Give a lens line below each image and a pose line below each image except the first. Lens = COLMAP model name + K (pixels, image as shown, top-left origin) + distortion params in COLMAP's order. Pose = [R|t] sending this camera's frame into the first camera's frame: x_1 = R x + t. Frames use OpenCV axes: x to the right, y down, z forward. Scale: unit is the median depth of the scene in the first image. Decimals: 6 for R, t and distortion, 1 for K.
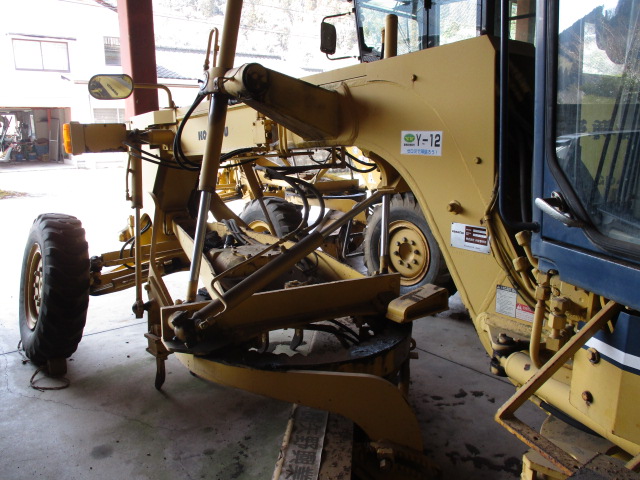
lens RADIAL K [[531.8, 0, 320.0], [0, 531.8, 240.0], [0, 0, 1]] dist [-0.030437, 0.011304]
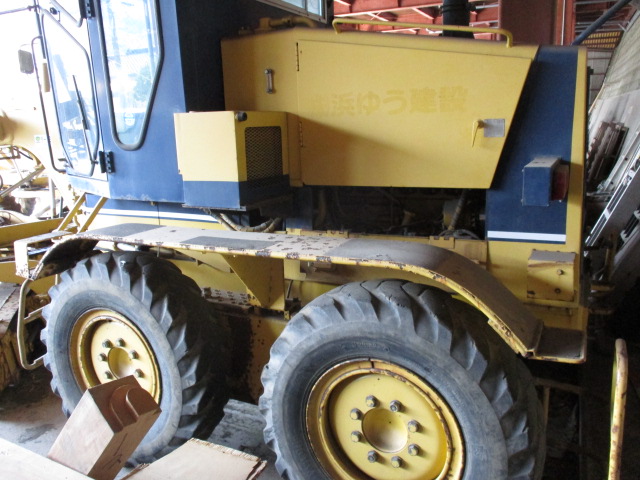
lens RADIAL K [[531.8, 0, 320.0], [0, 531.8, 240.0], [0, 0, 1]] dist [-0.030437, 0.011304]
pose [[0.910504, -0.120899, 0.395432, 0.242298], [0.119569, 0.992428, 0.028109, 0.196749], [-0.395836, 0.021688, 0.918065, -0.953570]]
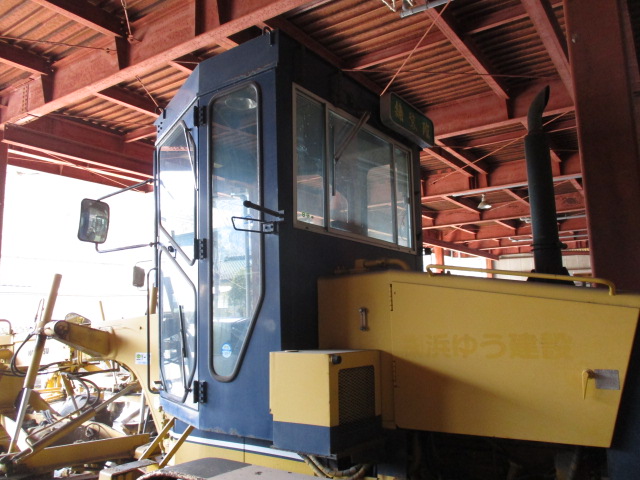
lens RADIAL K [[531.8, 0, 320.0], [0, 531.8, 240.0], [0, 0, 1]] dist [-0.030437, 0.011304]
pose [[0.963695, 0.023016, 0.266010, 0.232520], [0.074067, 0.934135, -0.349149, 0.124690], [-0.256525, 0.356176, 0.898517, -0.953910]]
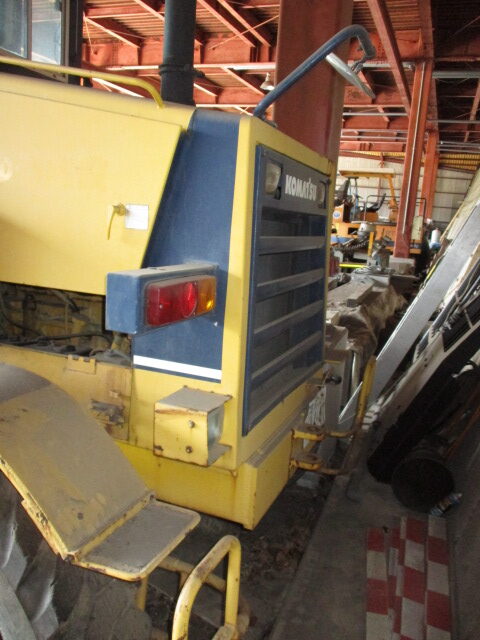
lens RADIAL K [[531.8, 0, 248.6], [0, 531.8, 321.7], [0, 0, 1]] dist [-0.030437, 0.011304]
pose [[0.870792, -0.036643, 0.490285, 0.652635], [0.034483, 0.999315, 0.013442, 0.194584], [-0.490441, 0.005201, 0.871459, -0.894934]]
